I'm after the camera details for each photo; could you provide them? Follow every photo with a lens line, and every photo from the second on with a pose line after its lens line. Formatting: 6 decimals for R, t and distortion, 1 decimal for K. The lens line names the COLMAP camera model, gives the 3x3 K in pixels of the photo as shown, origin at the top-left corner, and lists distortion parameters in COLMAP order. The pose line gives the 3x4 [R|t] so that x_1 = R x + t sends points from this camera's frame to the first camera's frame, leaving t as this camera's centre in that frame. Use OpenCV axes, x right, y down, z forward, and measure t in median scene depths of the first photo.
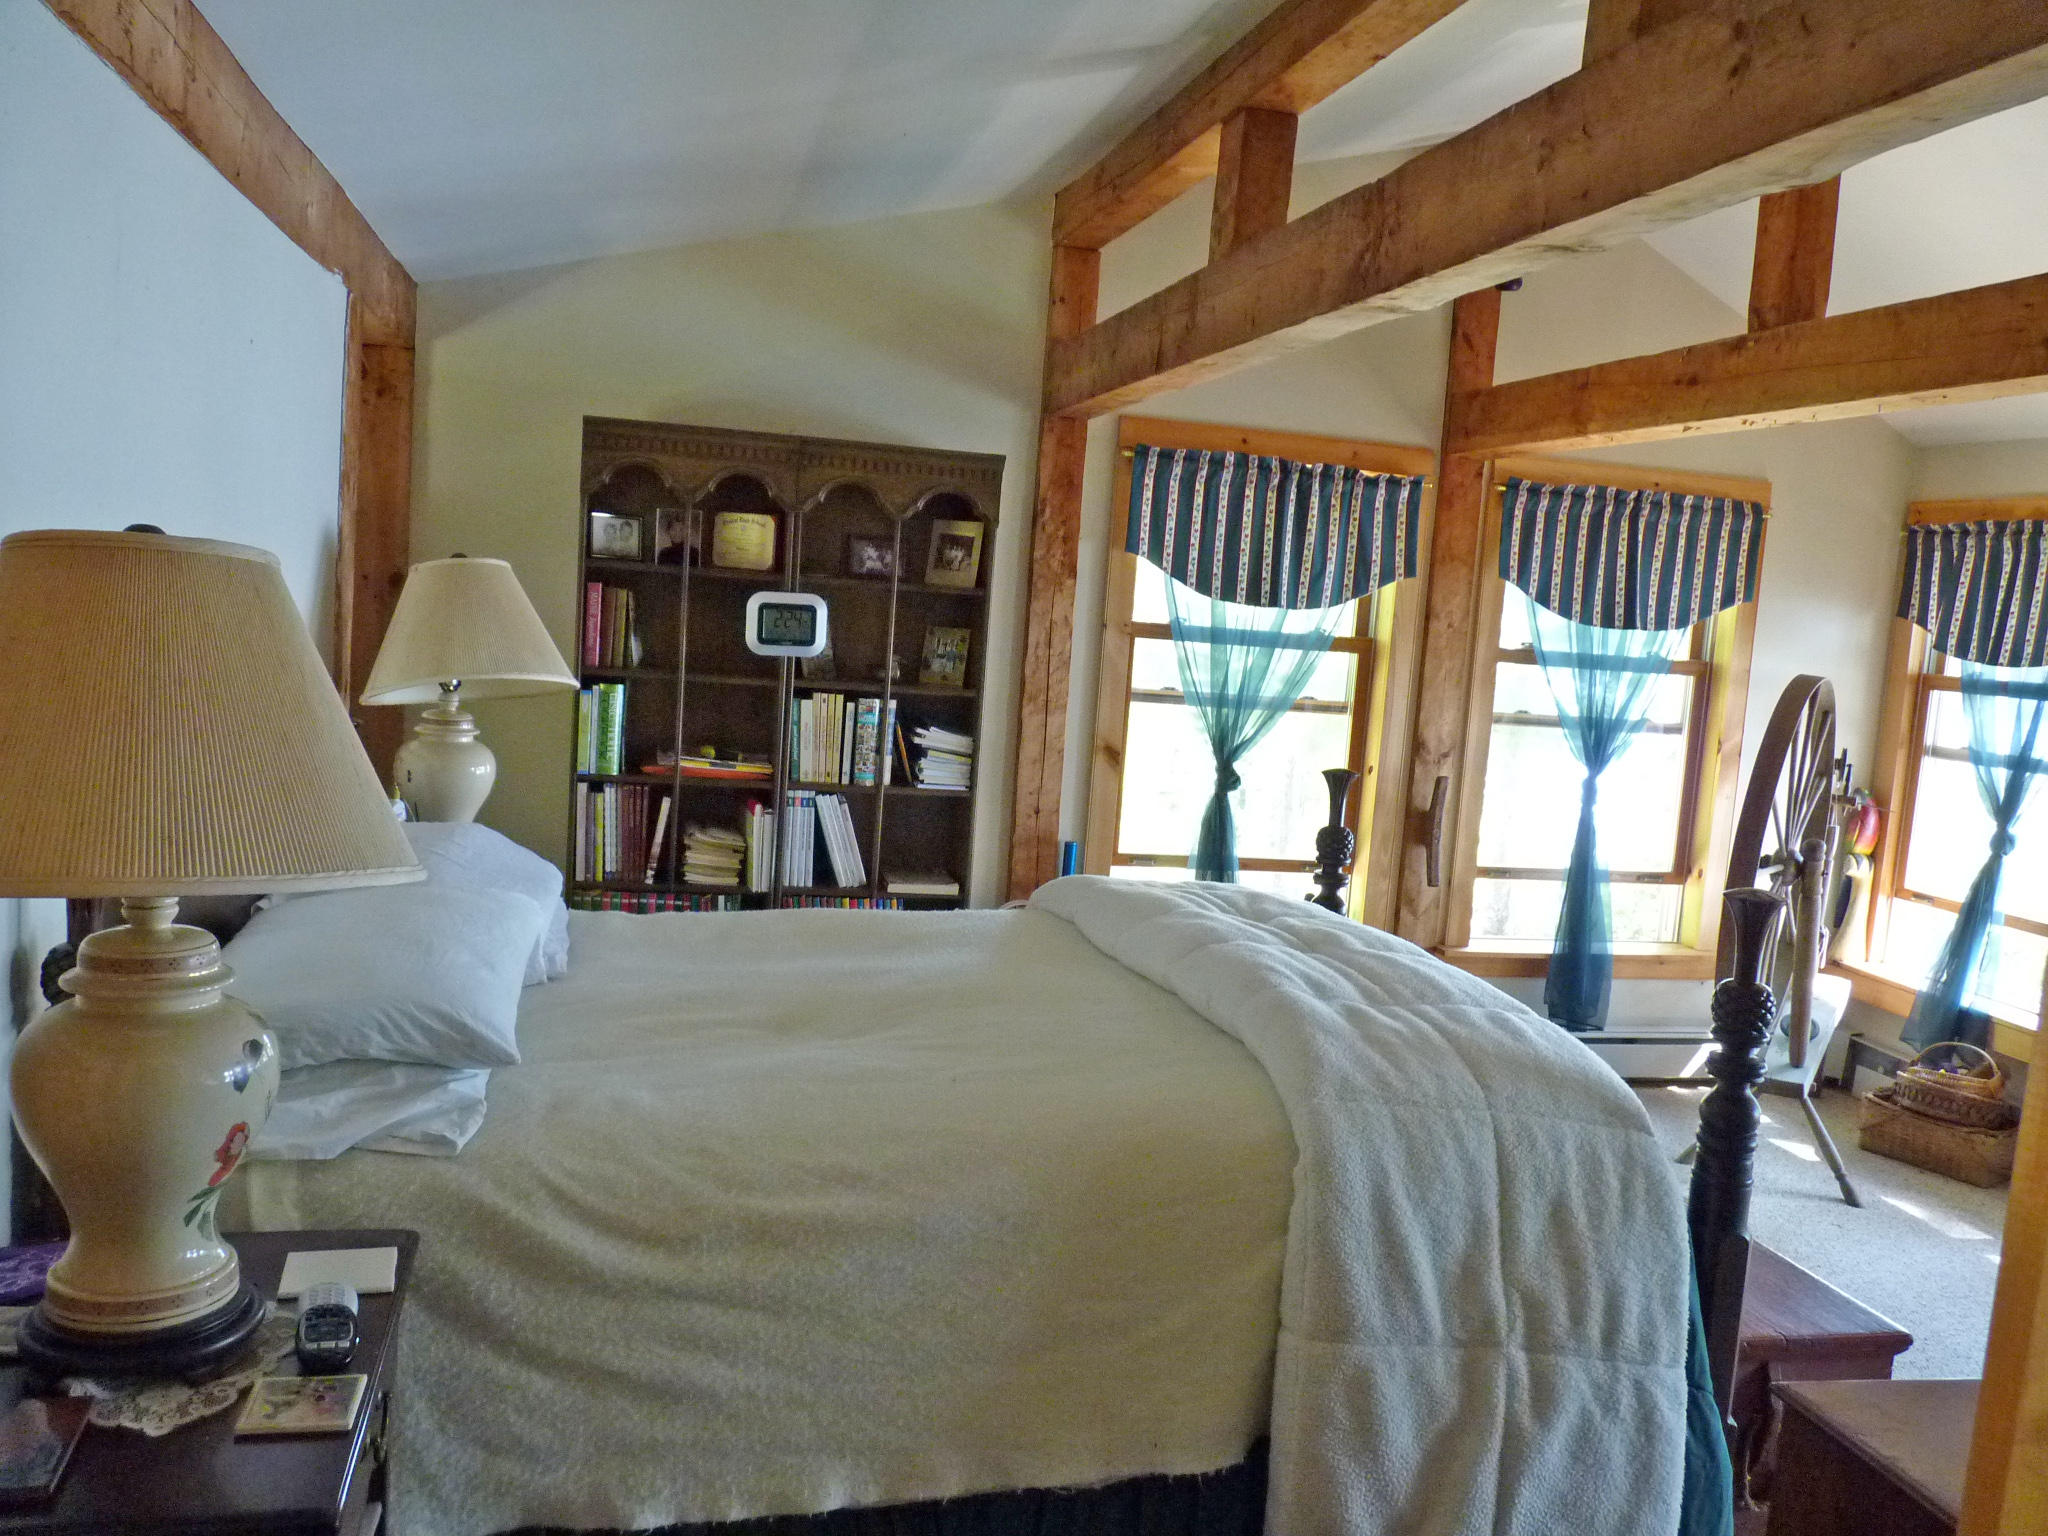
lens RADIAL K [[1635.5, 0, 1025.0], [0, 1635.5, 791.5], [0, 0, 1]] dist [-0.021633, 0.004564]
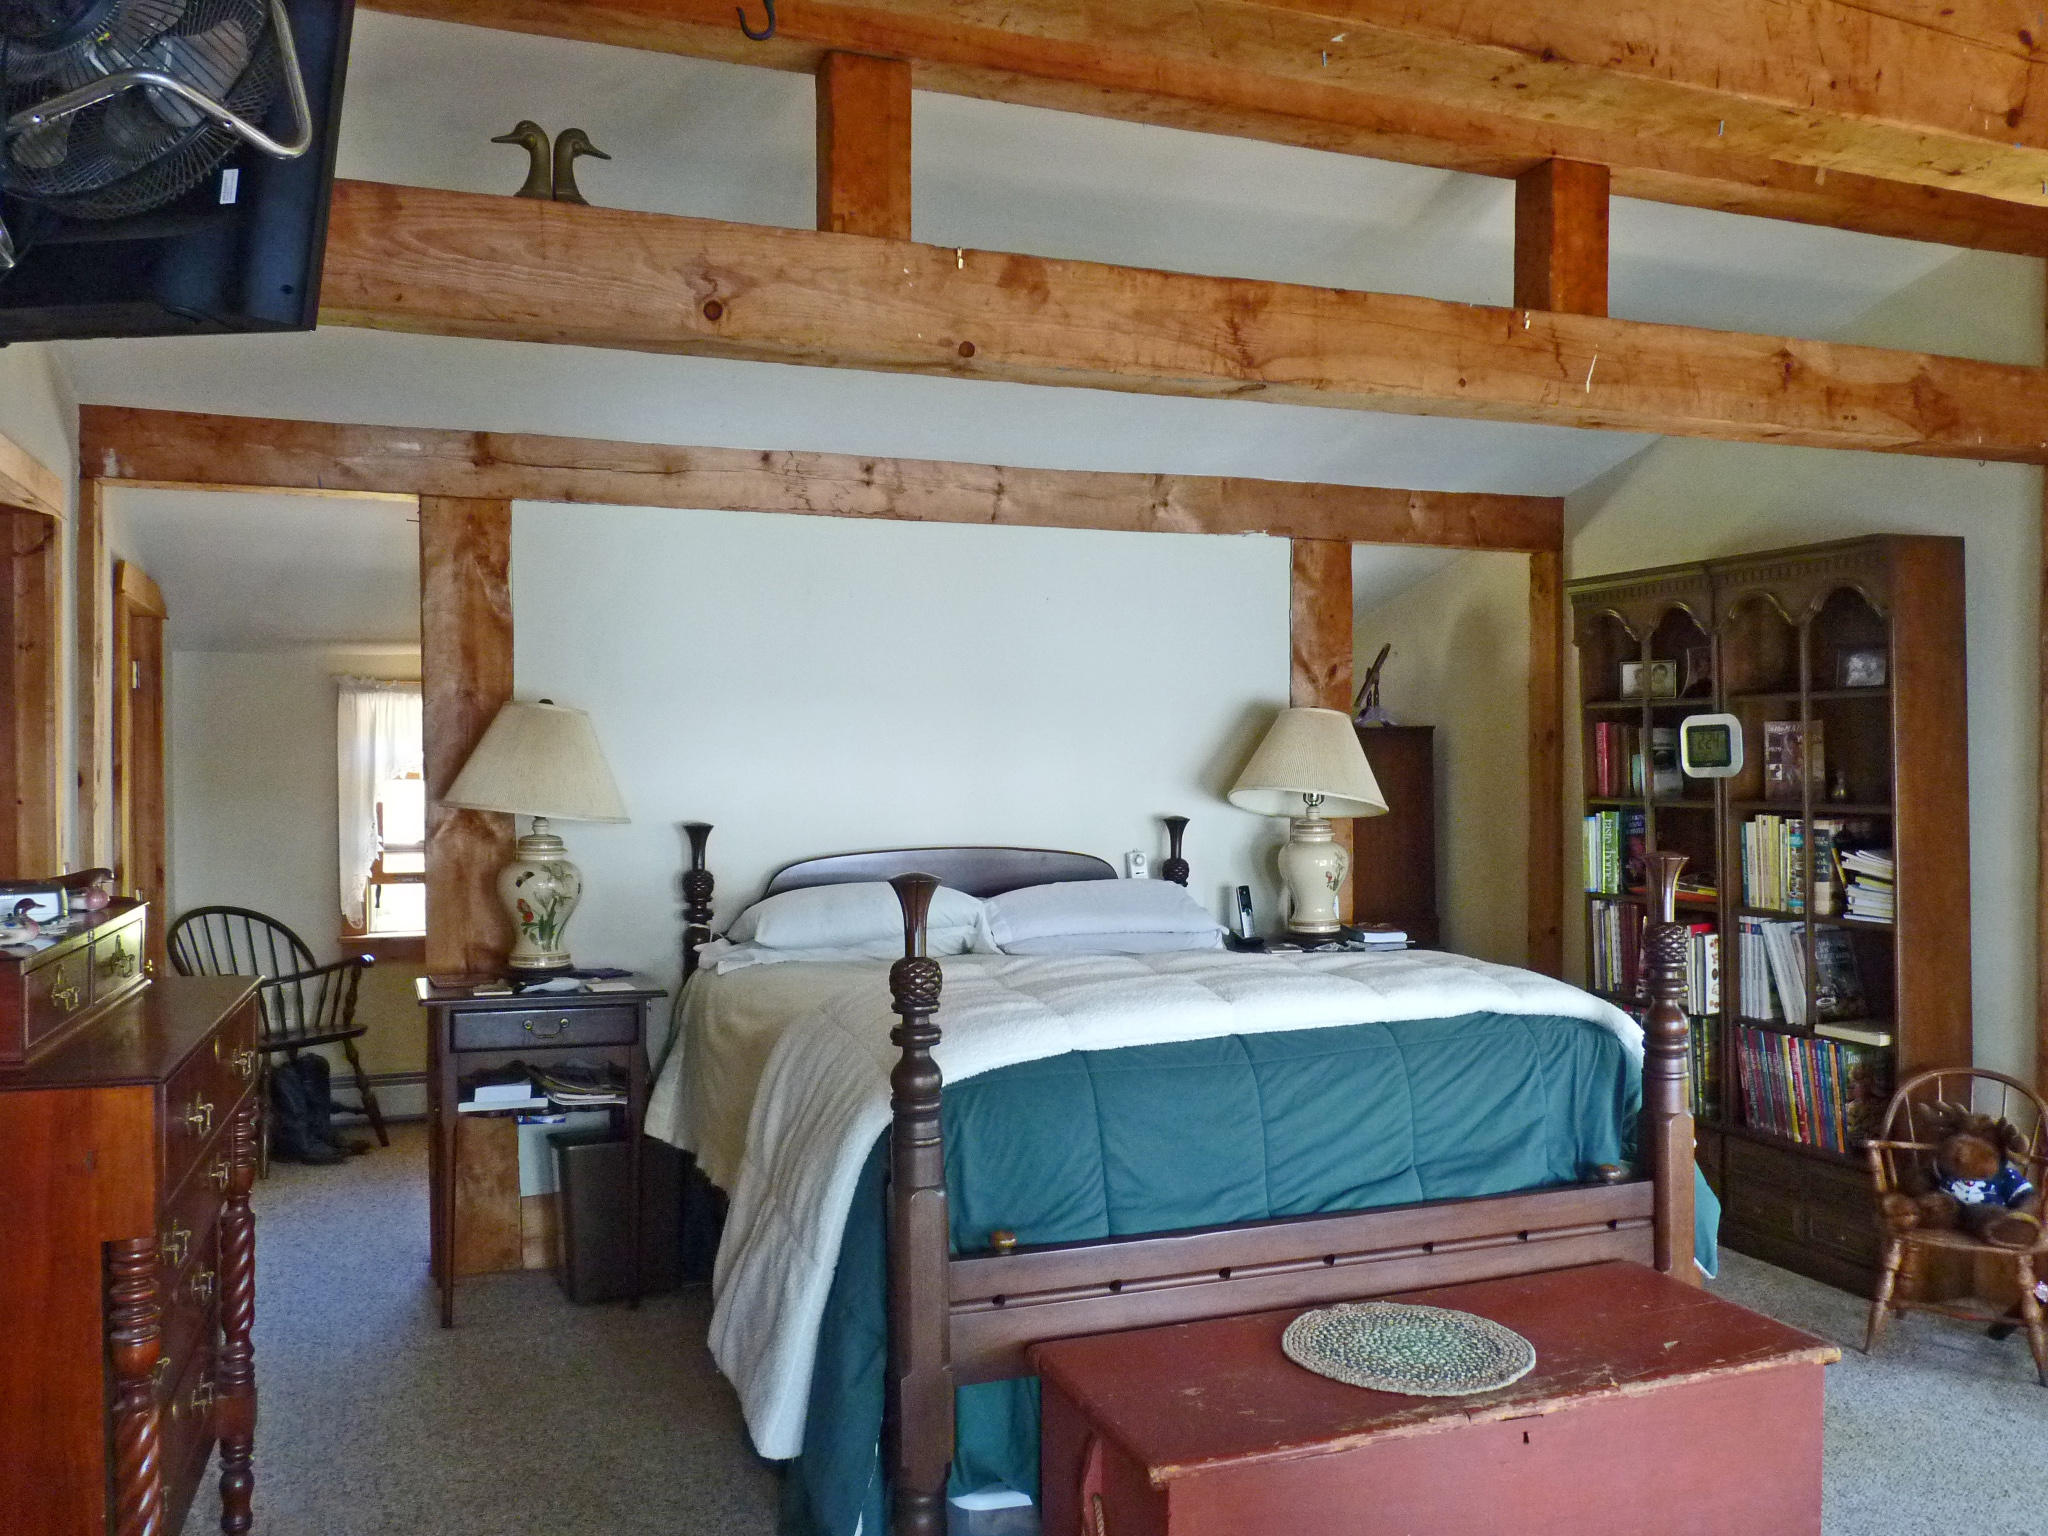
lens RADIAL K [[1635.5, 0, 1025.0], [0, 1635.5, 791.5], [0, 0, 1]] dist [-0.021633, 0.004564]
pose [[0.112293, -0.058006, -0.991981, 0.776527], [-0.103936, 0.992133, -0.069780, 0.038075], [0.988224, 0.110939, 0.105381, 0.469354]]
